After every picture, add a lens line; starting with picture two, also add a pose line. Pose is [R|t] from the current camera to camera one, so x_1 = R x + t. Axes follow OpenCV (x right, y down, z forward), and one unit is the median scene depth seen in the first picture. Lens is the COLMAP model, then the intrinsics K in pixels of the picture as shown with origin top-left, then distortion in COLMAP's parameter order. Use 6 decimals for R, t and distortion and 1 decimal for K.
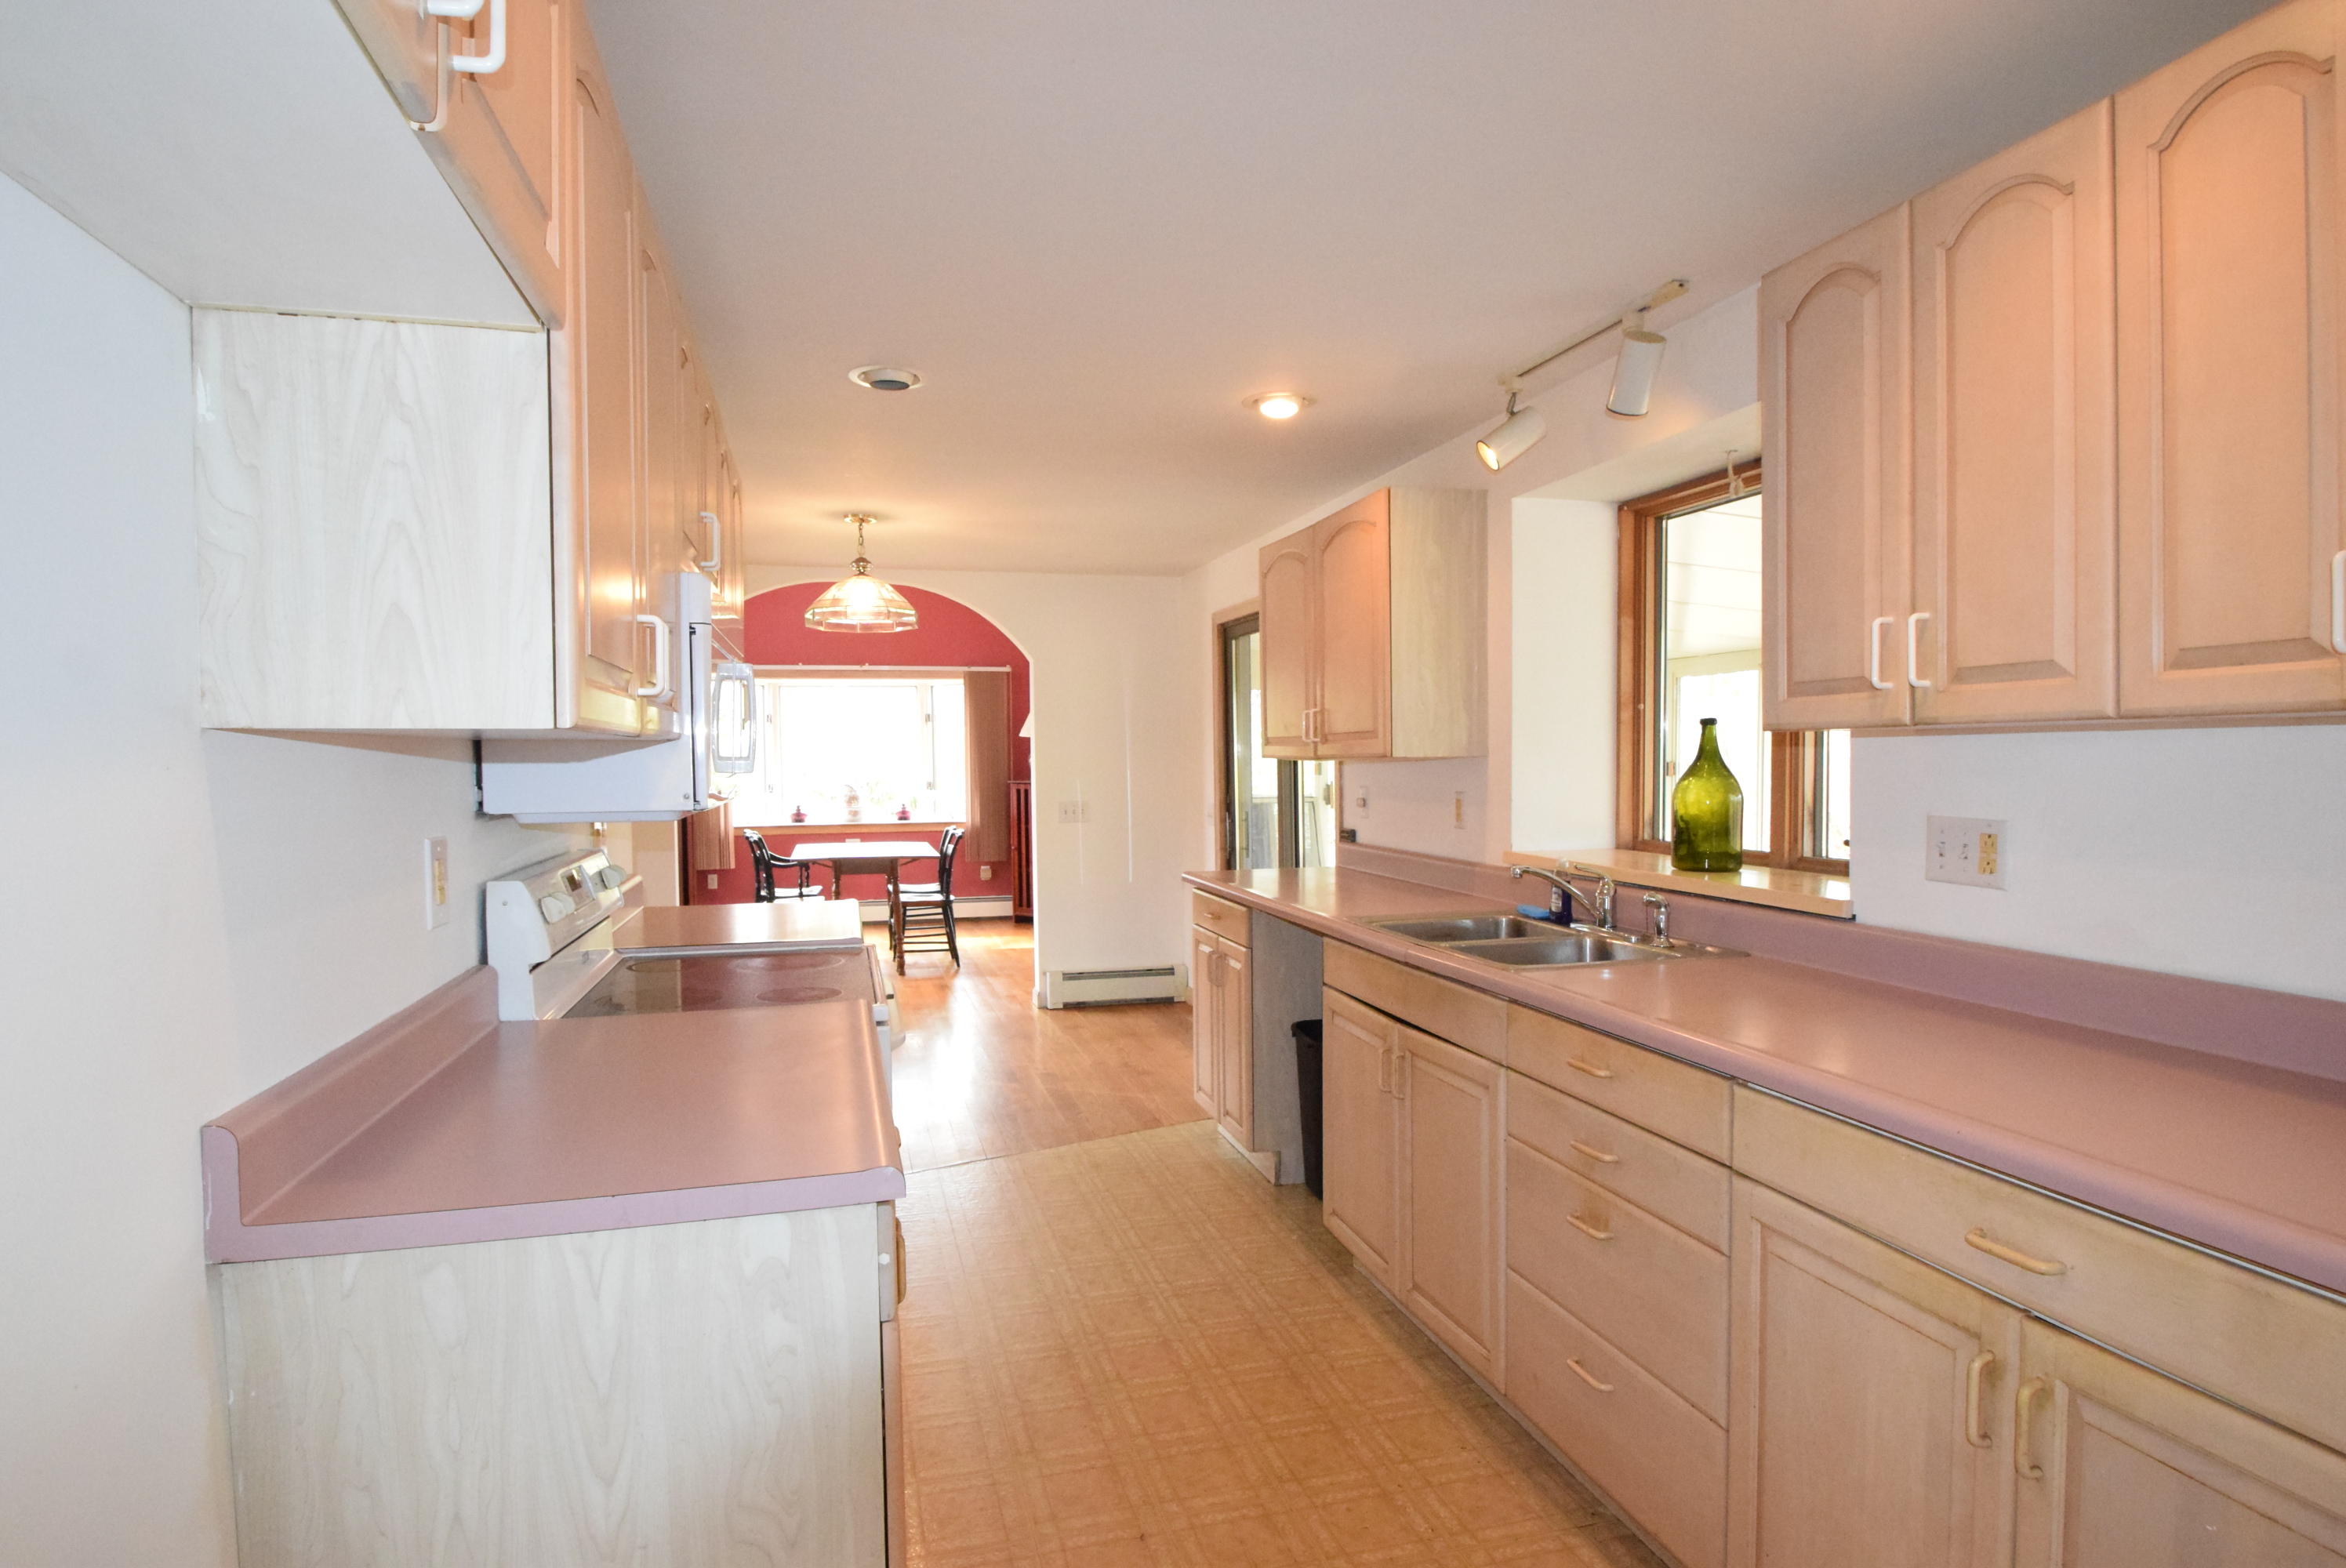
lens RADIAL K [[1219.5, 0, 1174.4], [0, 1219.5, 789.8], [0, 0, 1]] dist [0.003224, 0.000338]
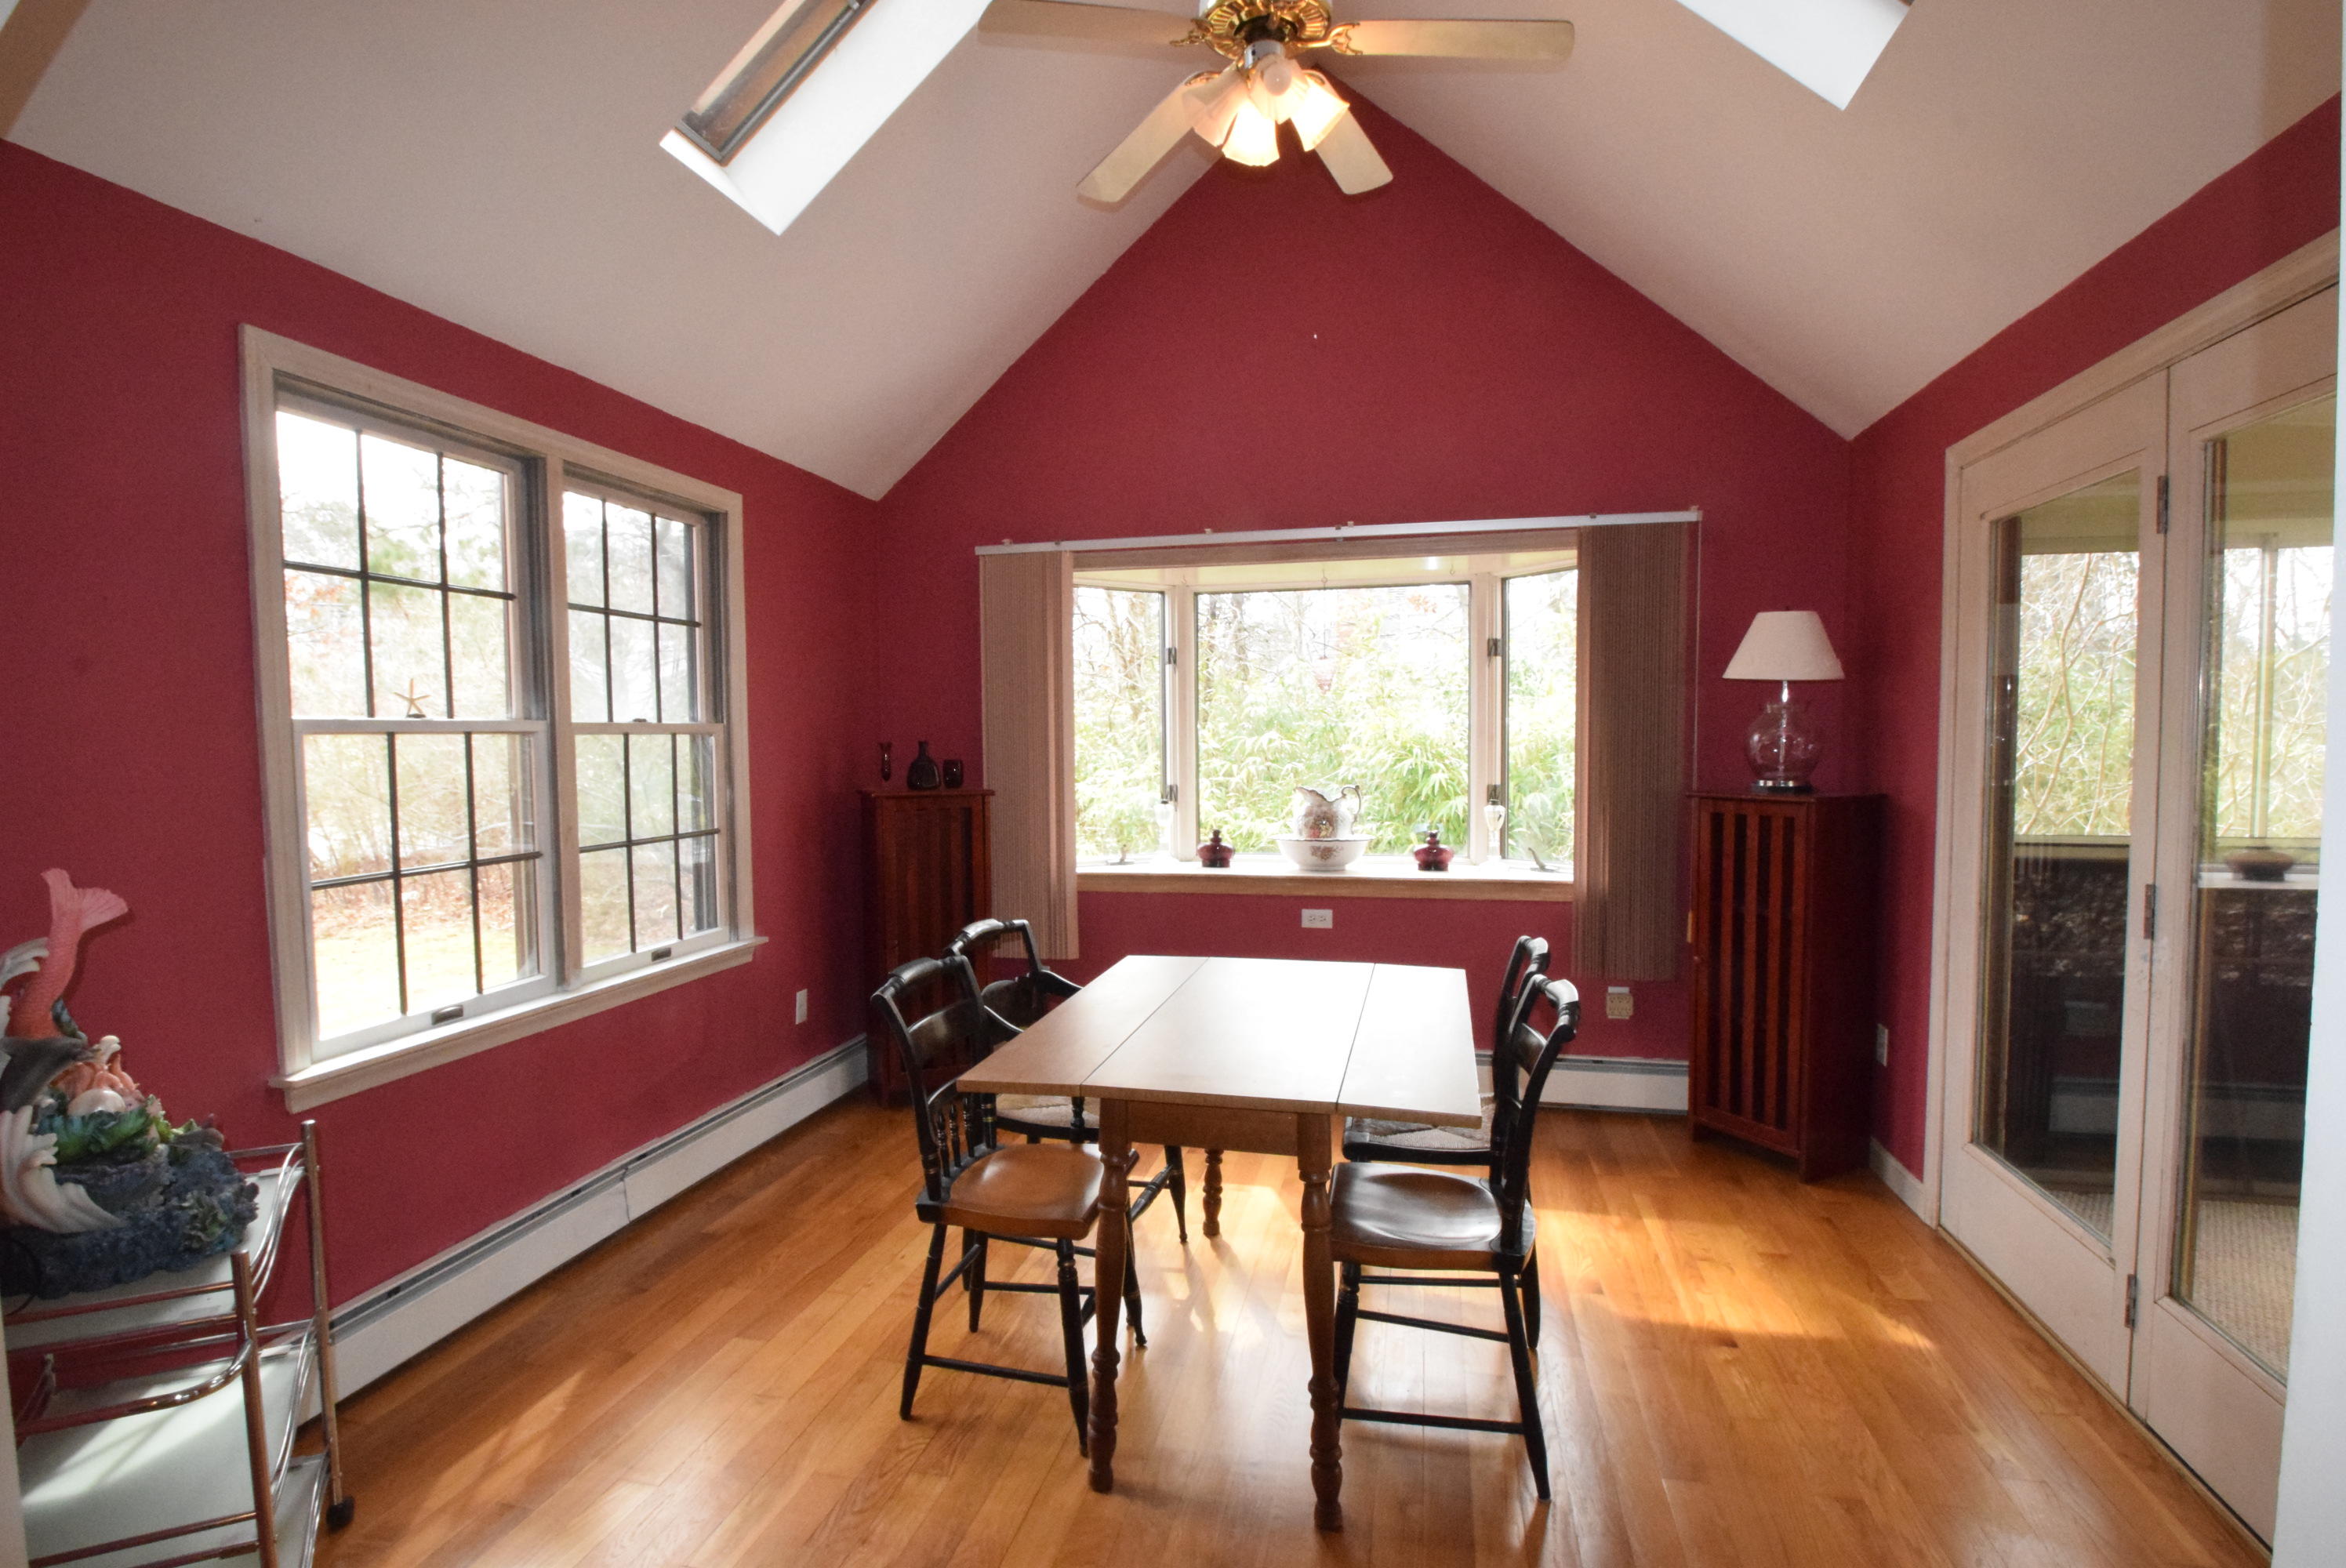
lens RADIAL K [[1127.7, 0, 1170.2], [0, 1127.7, 789.2], [0, 0, 1]] dist [0.000114, -0.000019]
pose [[0.879218, 0.024361, -0.475797, -0.108426], [-0.011524, 0.999487, 0.029881, -0.016983], [0.476281, -0.020789, 0.879047, 0.585409]]
